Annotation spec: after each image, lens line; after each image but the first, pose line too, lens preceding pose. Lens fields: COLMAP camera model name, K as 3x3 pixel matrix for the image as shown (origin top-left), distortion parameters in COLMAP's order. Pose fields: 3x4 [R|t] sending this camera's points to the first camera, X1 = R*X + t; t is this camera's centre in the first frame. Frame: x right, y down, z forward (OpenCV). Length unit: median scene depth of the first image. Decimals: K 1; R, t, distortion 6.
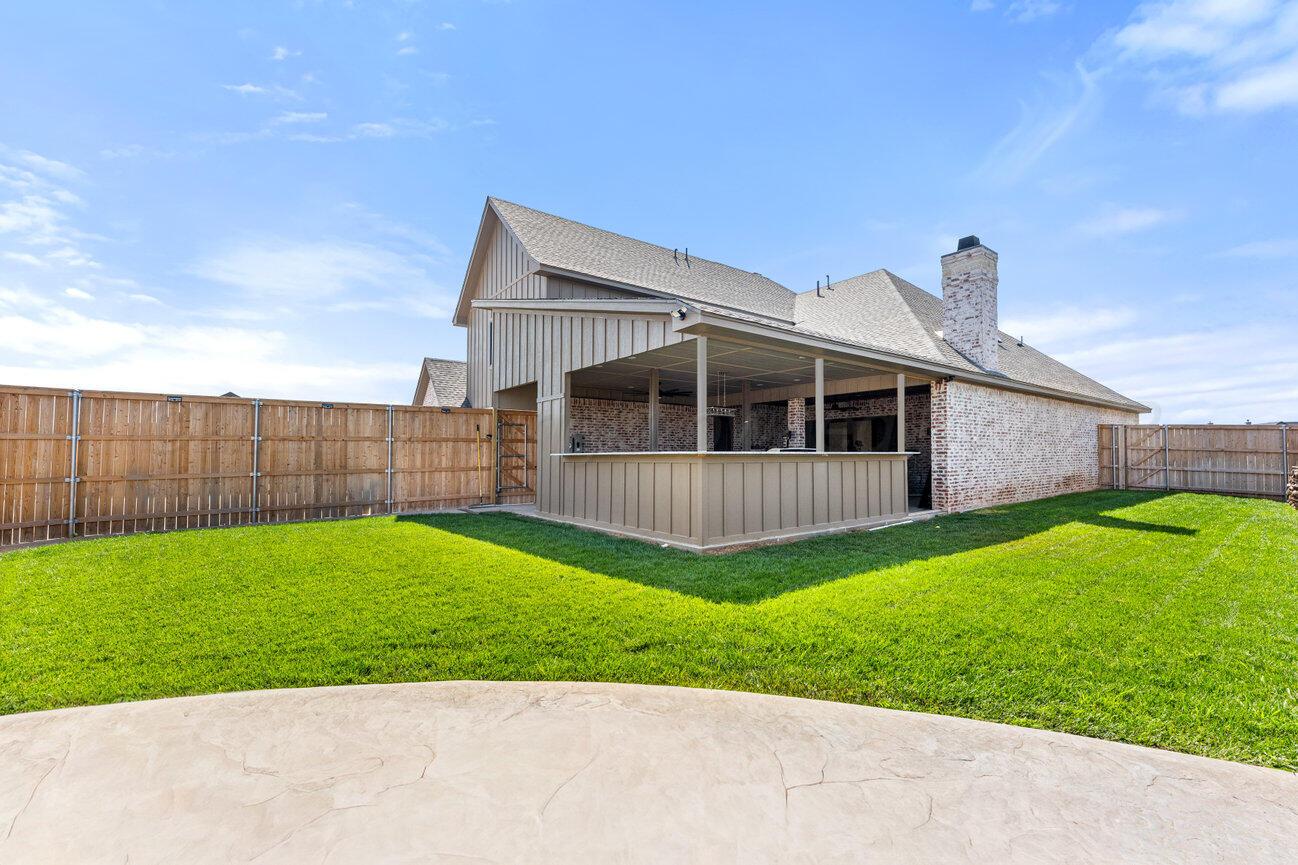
lens RADIAL K [[535.0, 0, 645.1], [0, 535.0, 441.1], [0, 0, 1]] dist [0.001234, -0.000297]
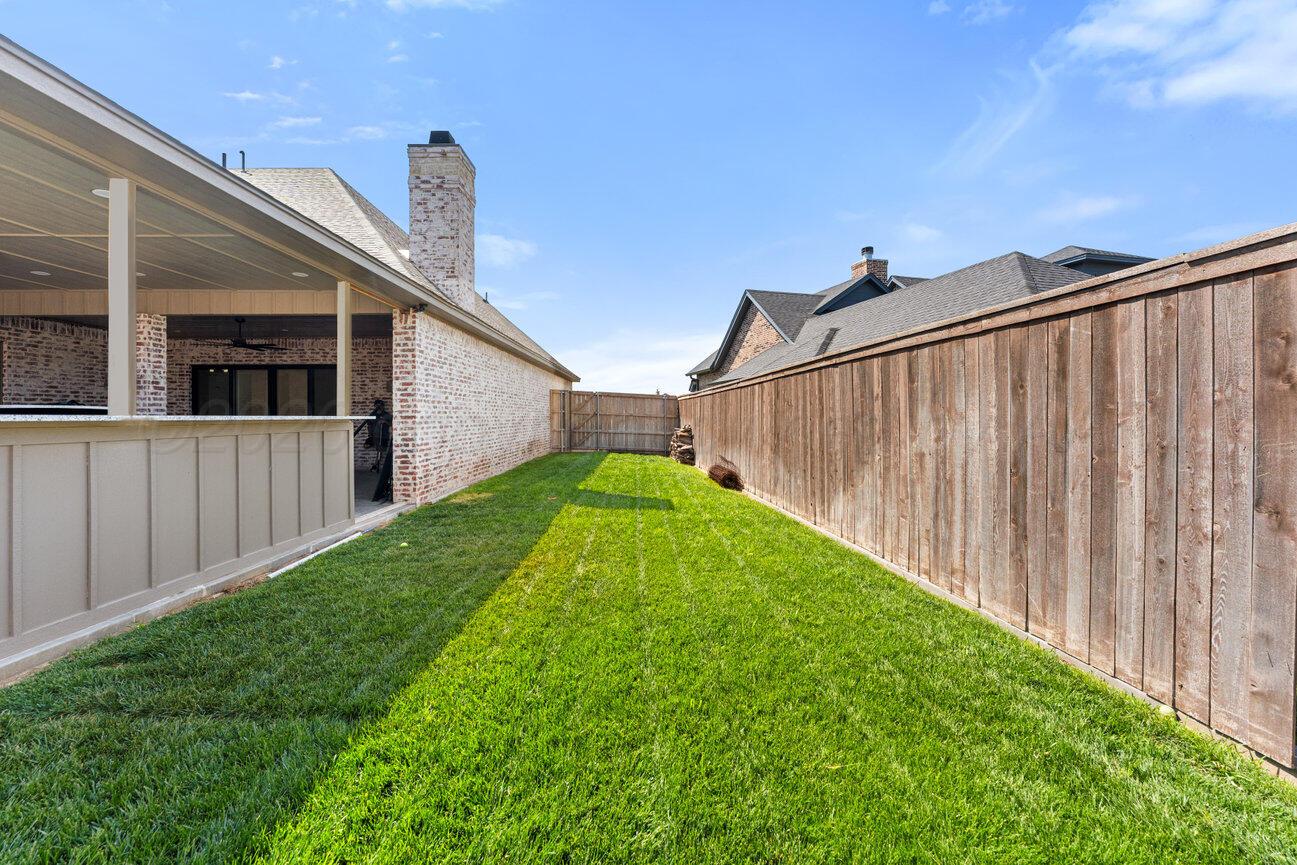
lens RADIAL K [[534.6, 0, 642.6], [0, 534.6, 422.6], [0, 0, 1]] dist [0.001234, -0.000297]
pose [[0.596378, -0.007670, 0.802667, 0.178432], [-0.018762, 0.999548, 0.023492, 0.006690], [-0.802484, -0.029070, 0.595965, 0.339764]]
